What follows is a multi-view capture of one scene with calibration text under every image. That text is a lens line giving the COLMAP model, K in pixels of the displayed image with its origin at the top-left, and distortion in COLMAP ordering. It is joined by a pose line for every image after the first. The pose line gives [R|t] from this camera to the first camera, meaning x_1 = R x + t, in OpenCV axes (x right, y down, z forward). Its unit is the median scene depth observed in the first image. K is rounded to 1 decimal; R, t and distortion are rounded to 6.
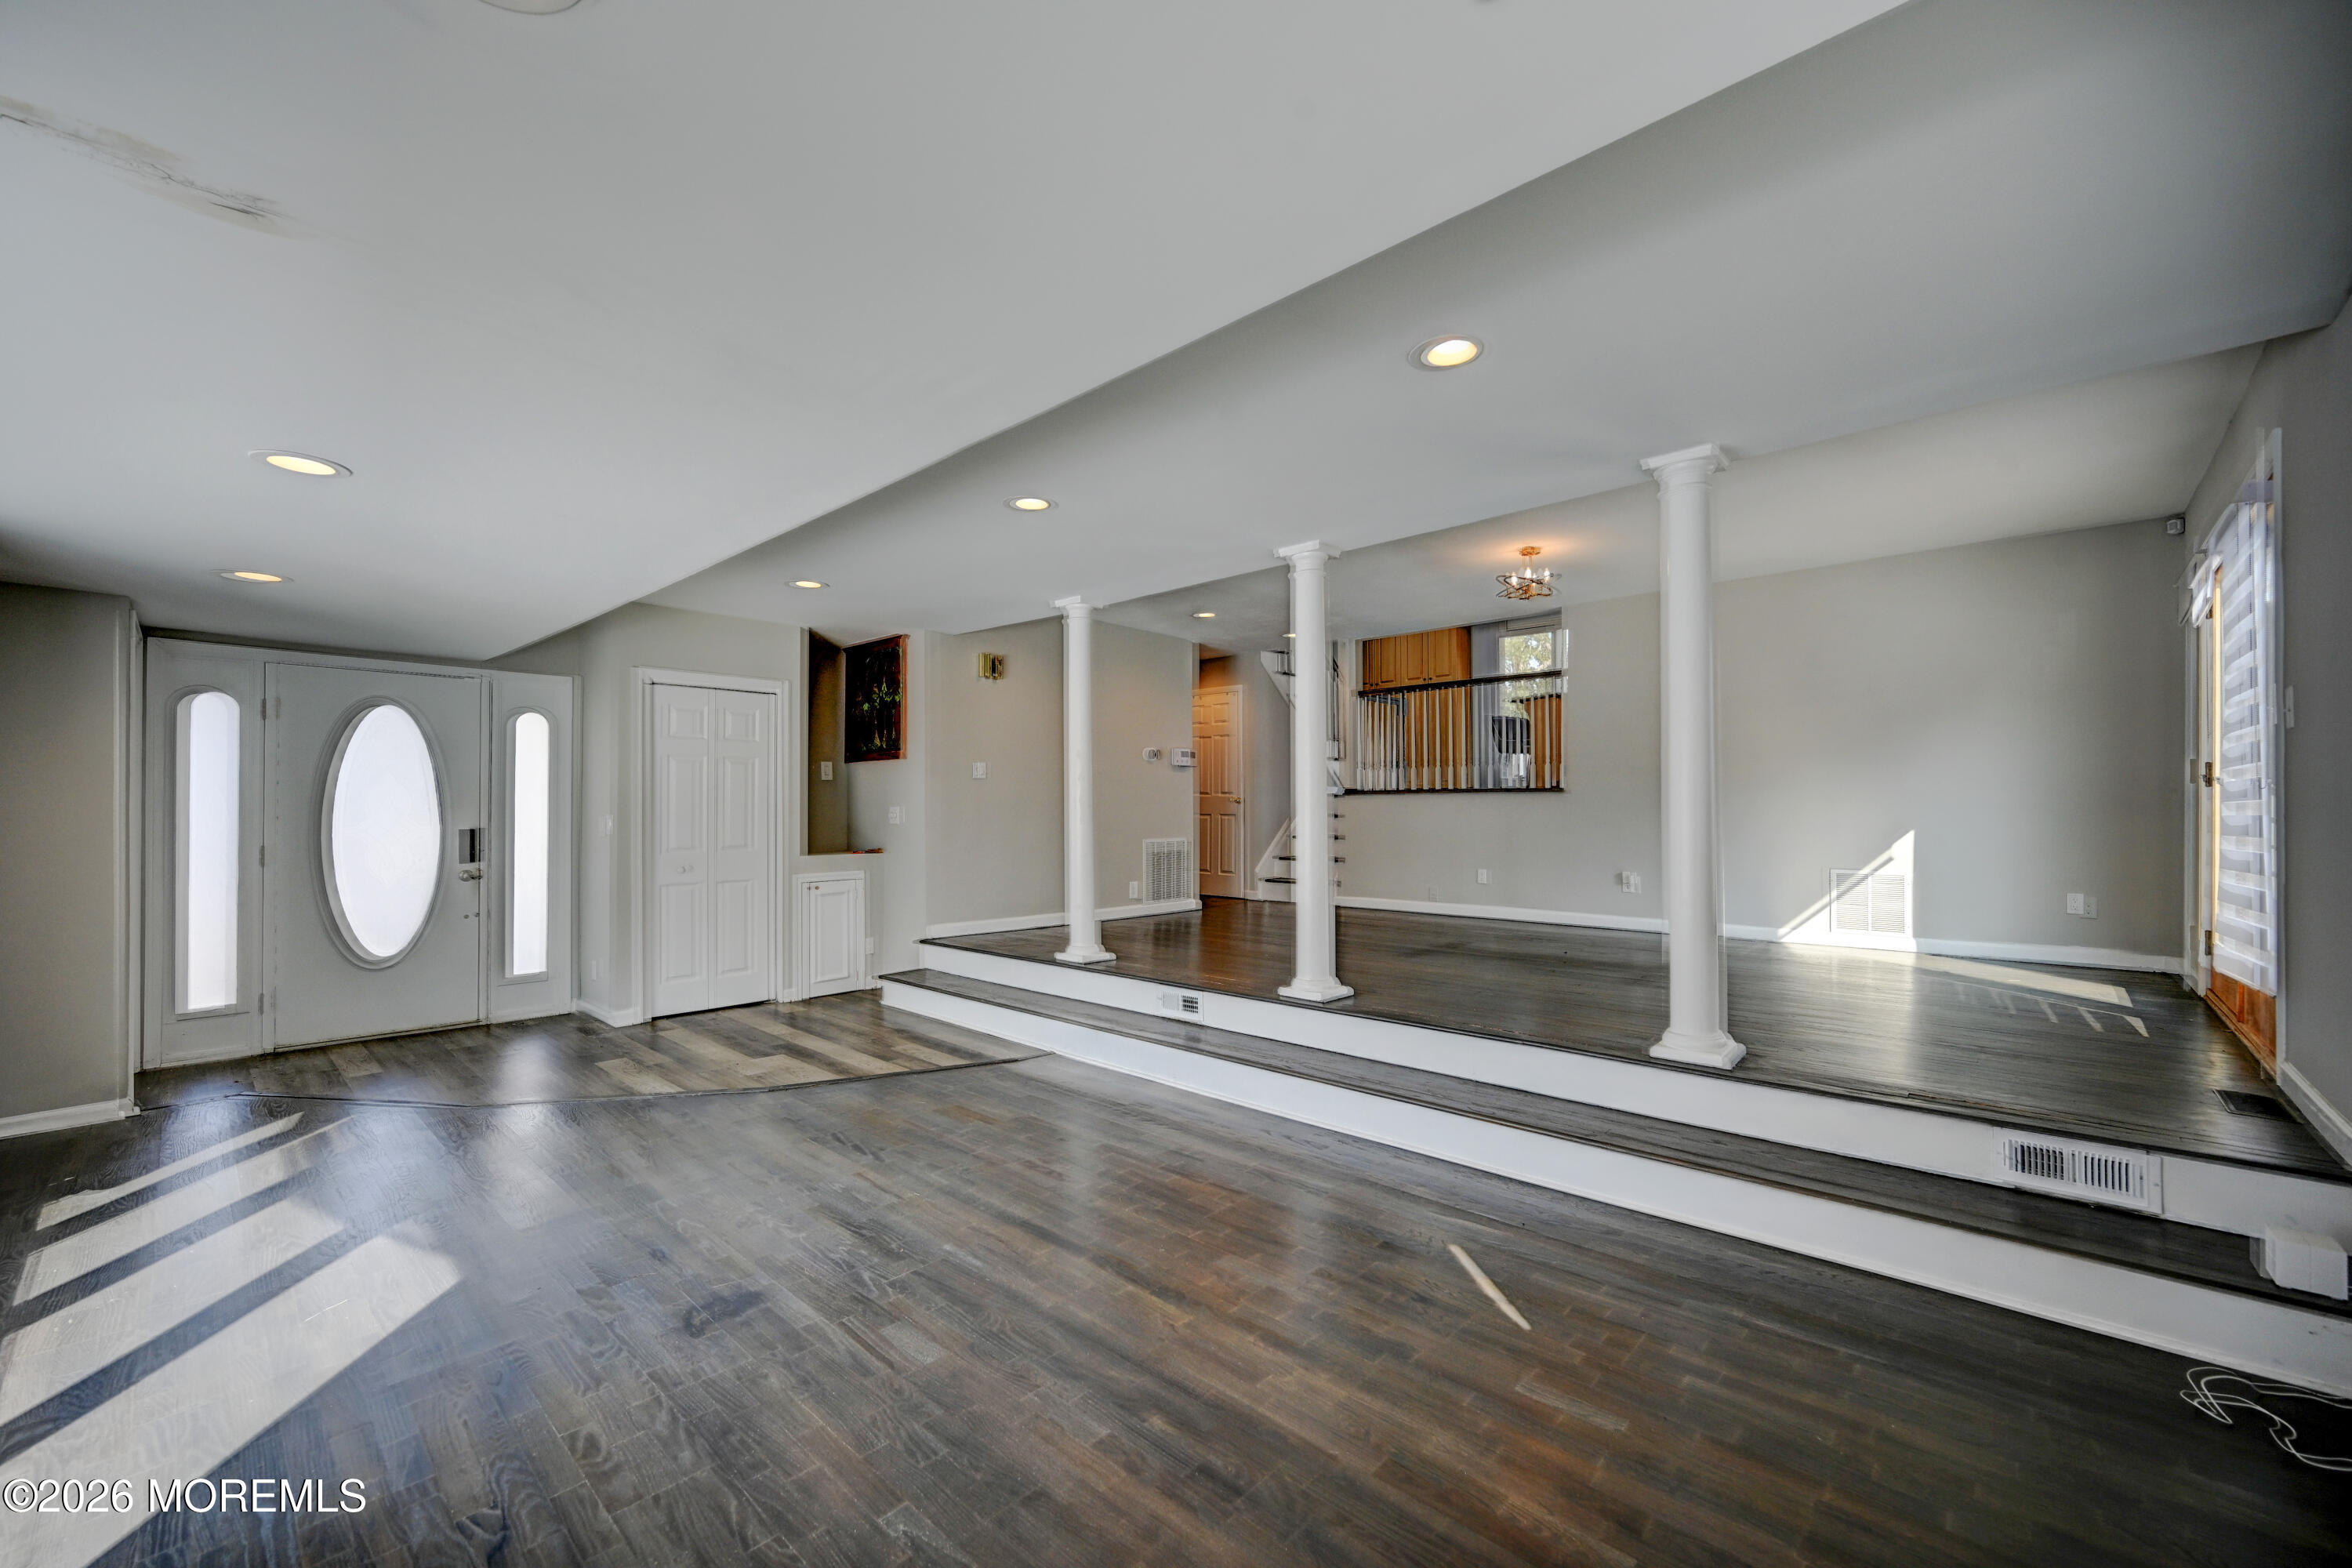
lens RADIAL K [[925.2, 0, 1185.5], [0, 925.2, 782.5], [0, 0, 1]] dist [-0.000349, 0.000090]
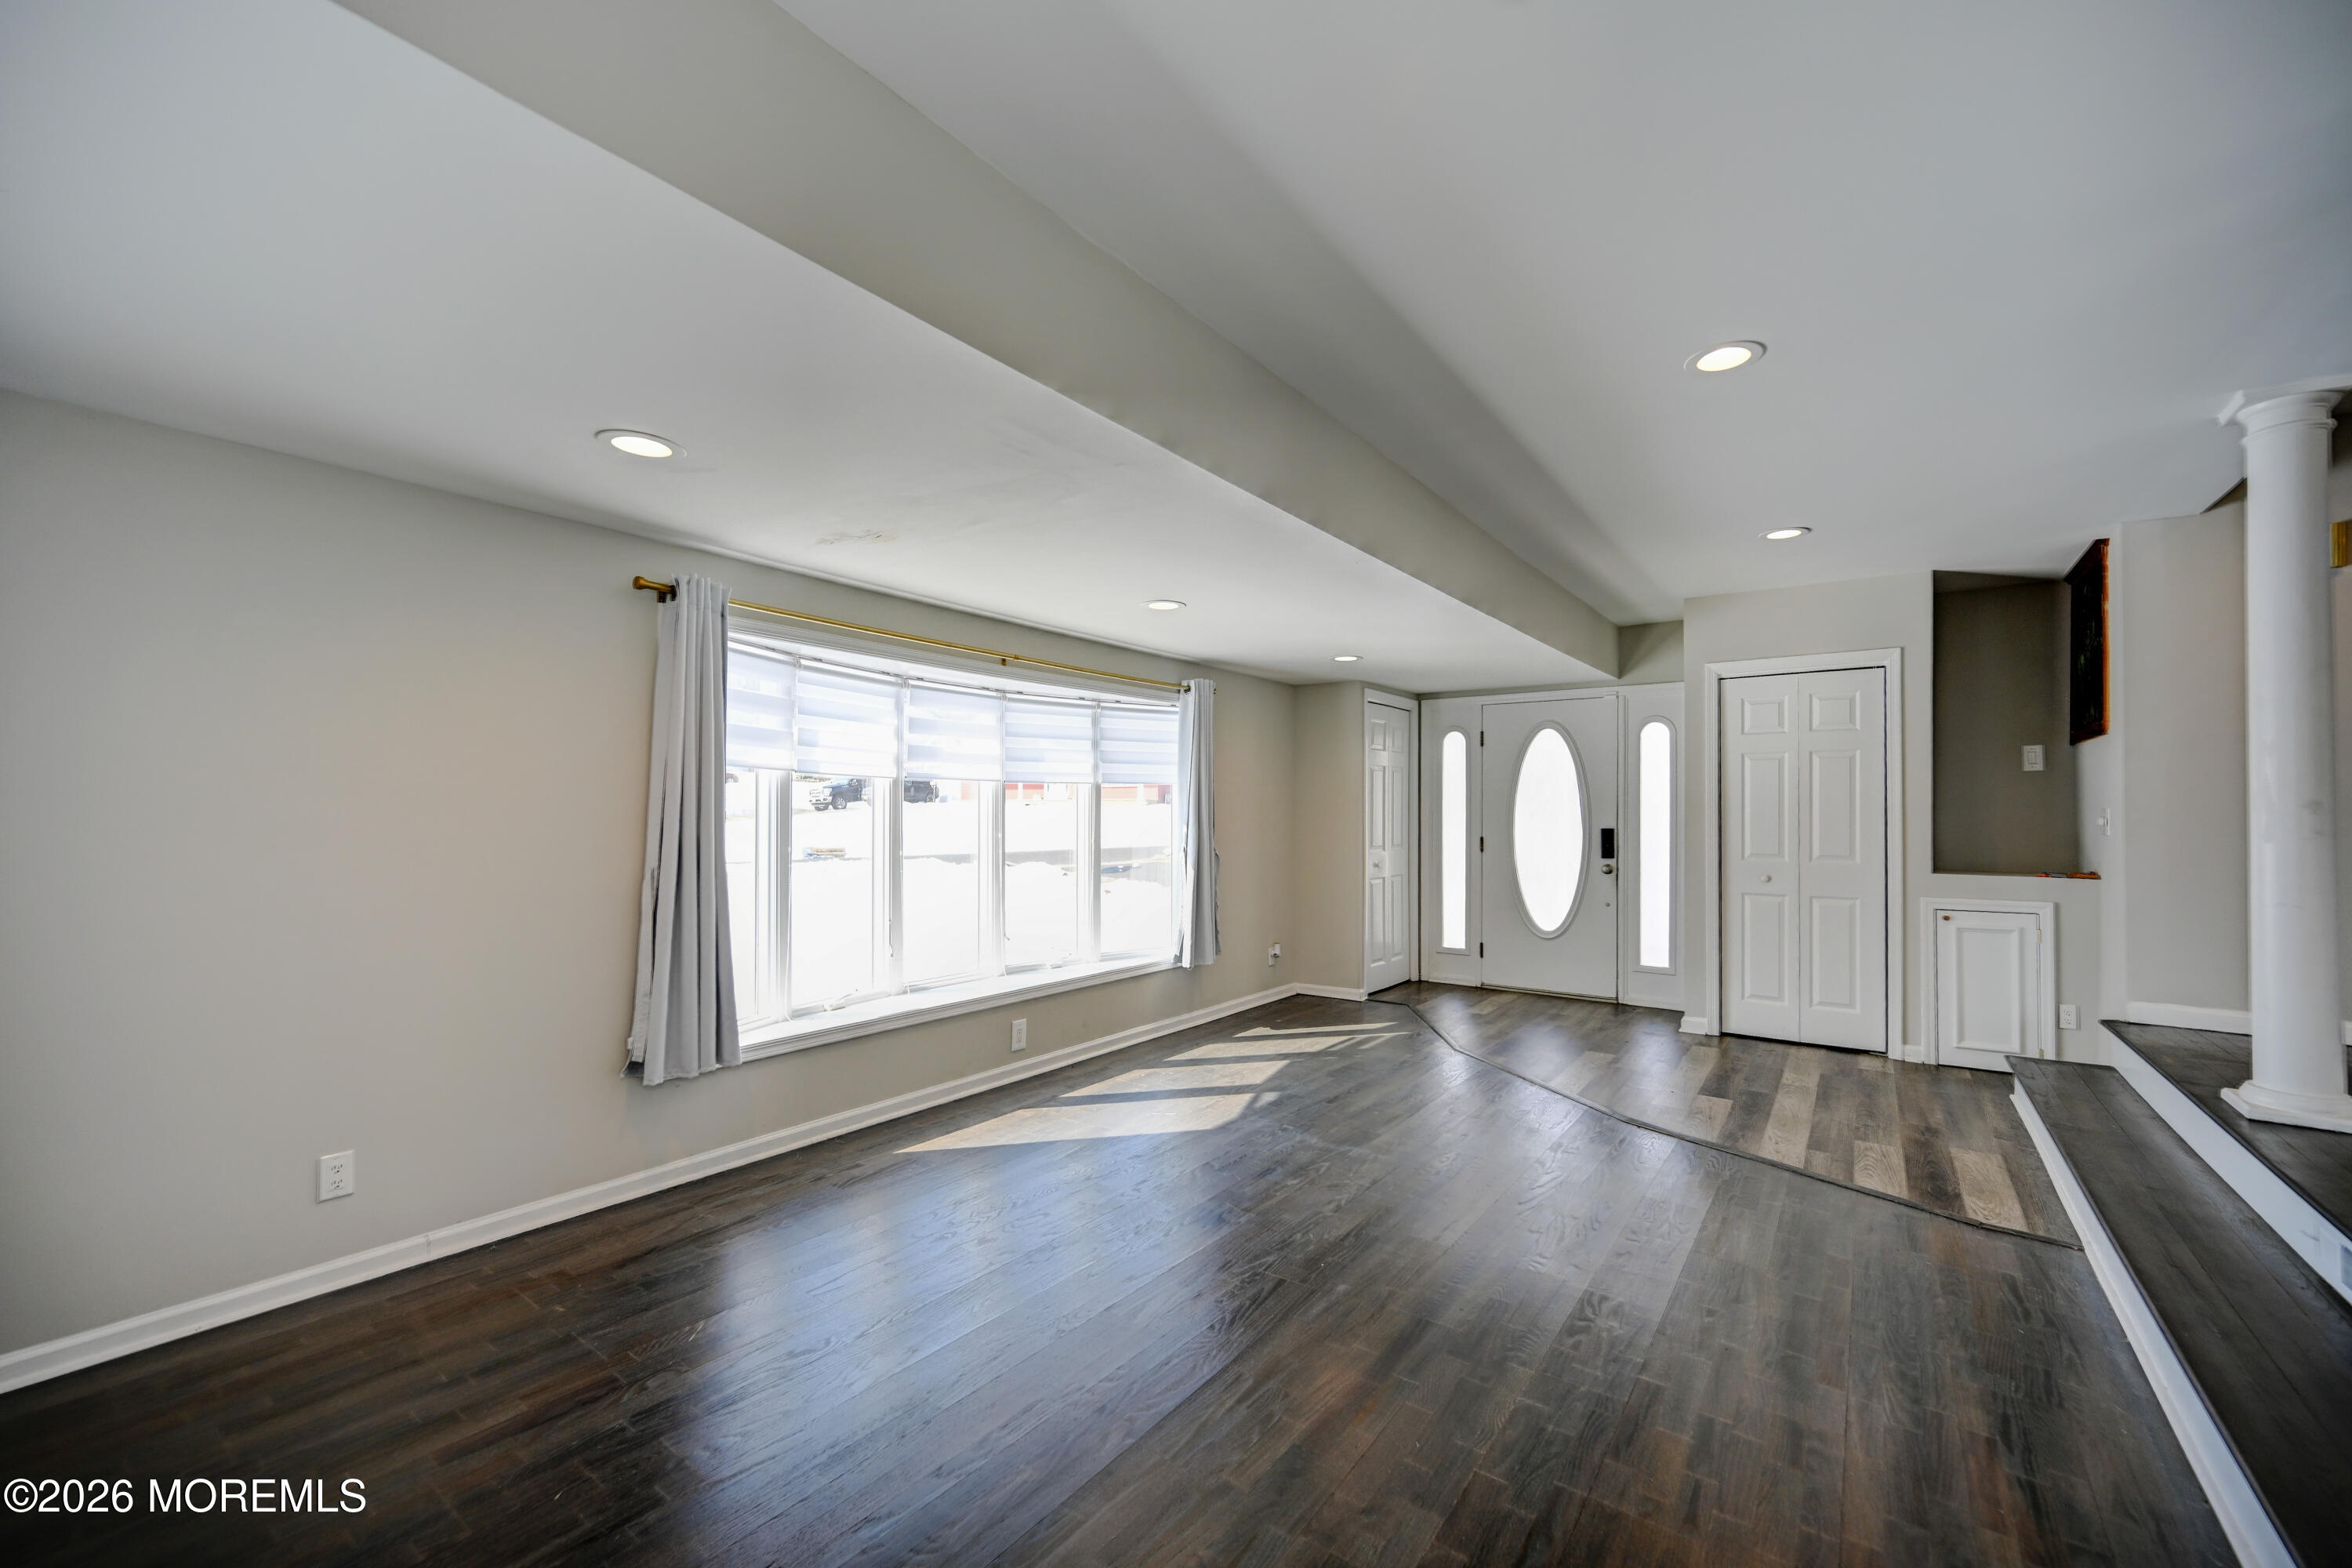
lens RADIAL K [[925.2, 0, 1185.5], [0, 925.2, 782.5], [0, 0, 1]] dist [-0.000349, 0.000090]
pose [[0.121496, -0.031350, -0.992097, 0.302442], [0.025071, 0.999279, -0.028507, 0.012573], [0.992275, -0.021409, 0.122195, 0.349871]]
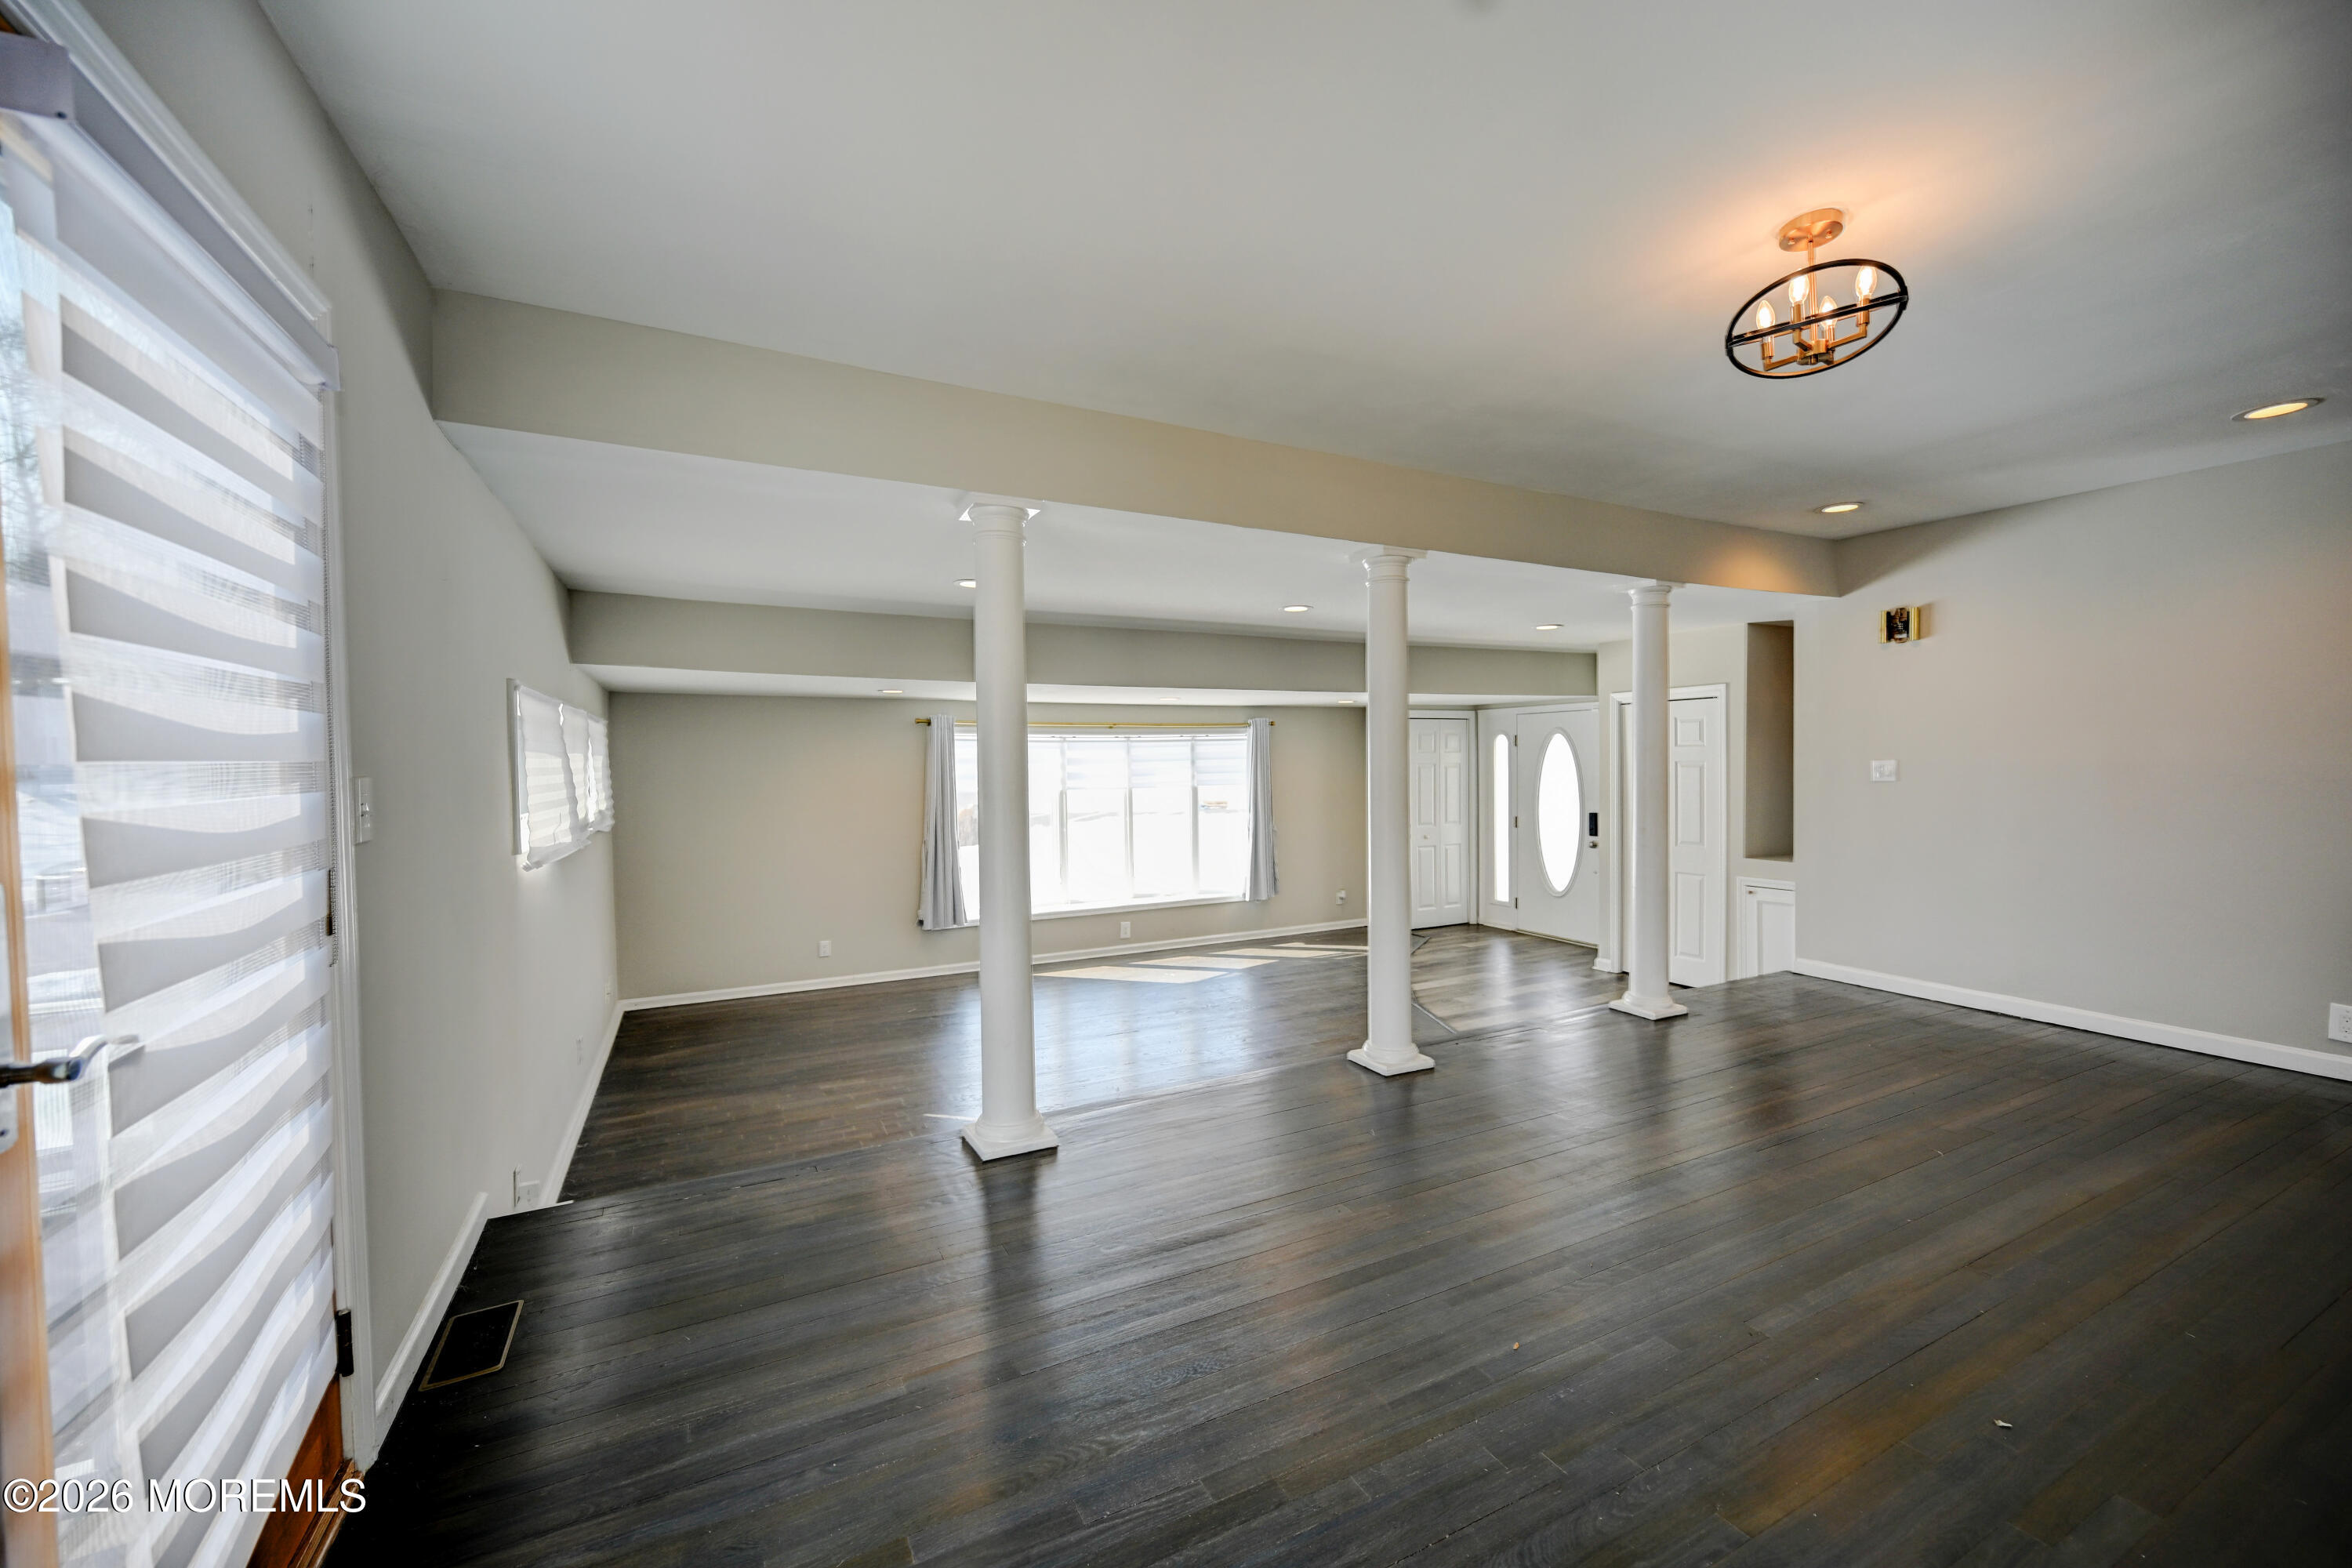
lens RADIAL K [[920.1, 0, 1178.4], [0, 920.1, 788.4], [0, 0, 1]] dist [-0.001327, -0.000227]
pose [[-0.352571, 0.034291, -0.935156, 0.819120], [0.042863, 0.998871, 0.020467, -0.046984], [0.934803, -0.032868, -0.353643, 0.913689]]
